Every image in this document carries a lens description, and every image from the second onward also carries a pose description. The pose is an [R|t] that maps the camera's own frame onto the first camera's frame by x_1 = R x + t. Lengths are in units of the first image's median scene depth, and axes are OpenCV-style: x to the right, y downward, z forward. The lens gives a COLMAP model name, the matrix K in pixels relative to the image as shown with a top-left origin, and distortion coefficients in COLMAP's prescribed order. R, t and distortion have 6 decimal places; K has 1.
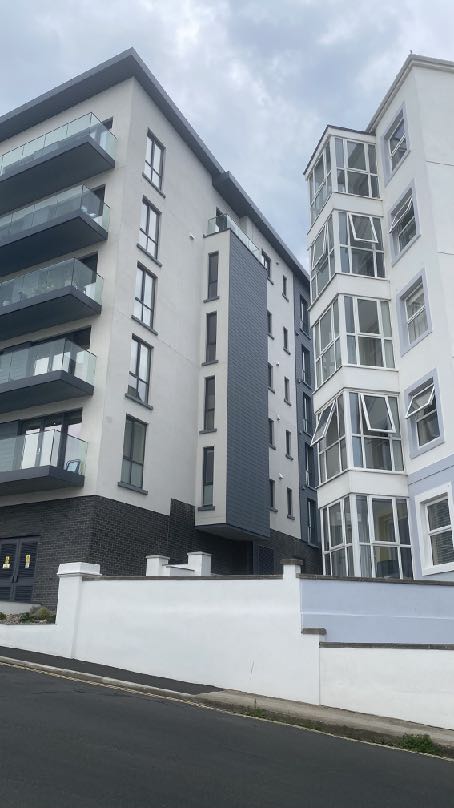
lens RADIAL K [[609.7, 0, 223.9], [0, 609.7, 404.9], [0, 0, 1]] dist [-0.021046, -0.010129]
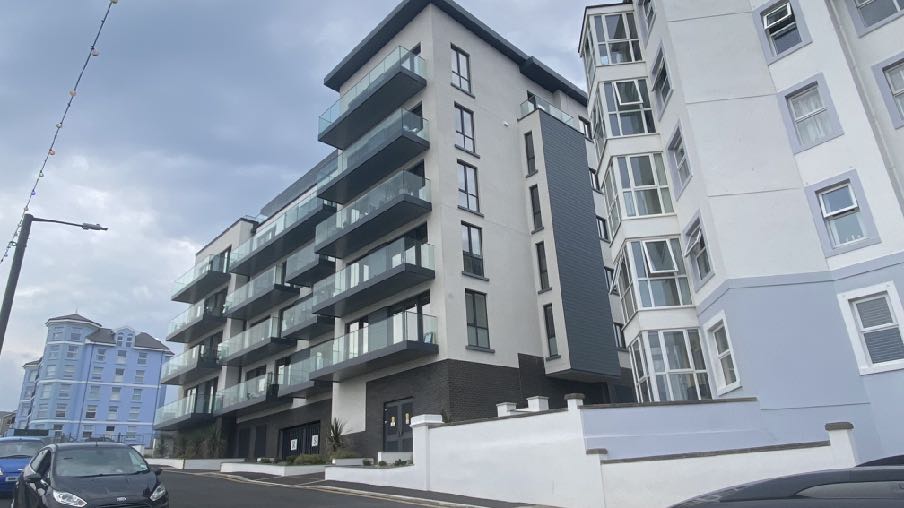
lens RADIAL K [[576.8, 0, 452.9], [0, 576.8, 260.7], [0, 0, 1]] dist [0.016973, -0.009148]
pose [[0.944850, -0.173219, -0.277946, 0.150954], [0.171233, 0.984724, -0.031601, -0.007921], [0.279174, -0.017735, 0.960077, -0.101197]]
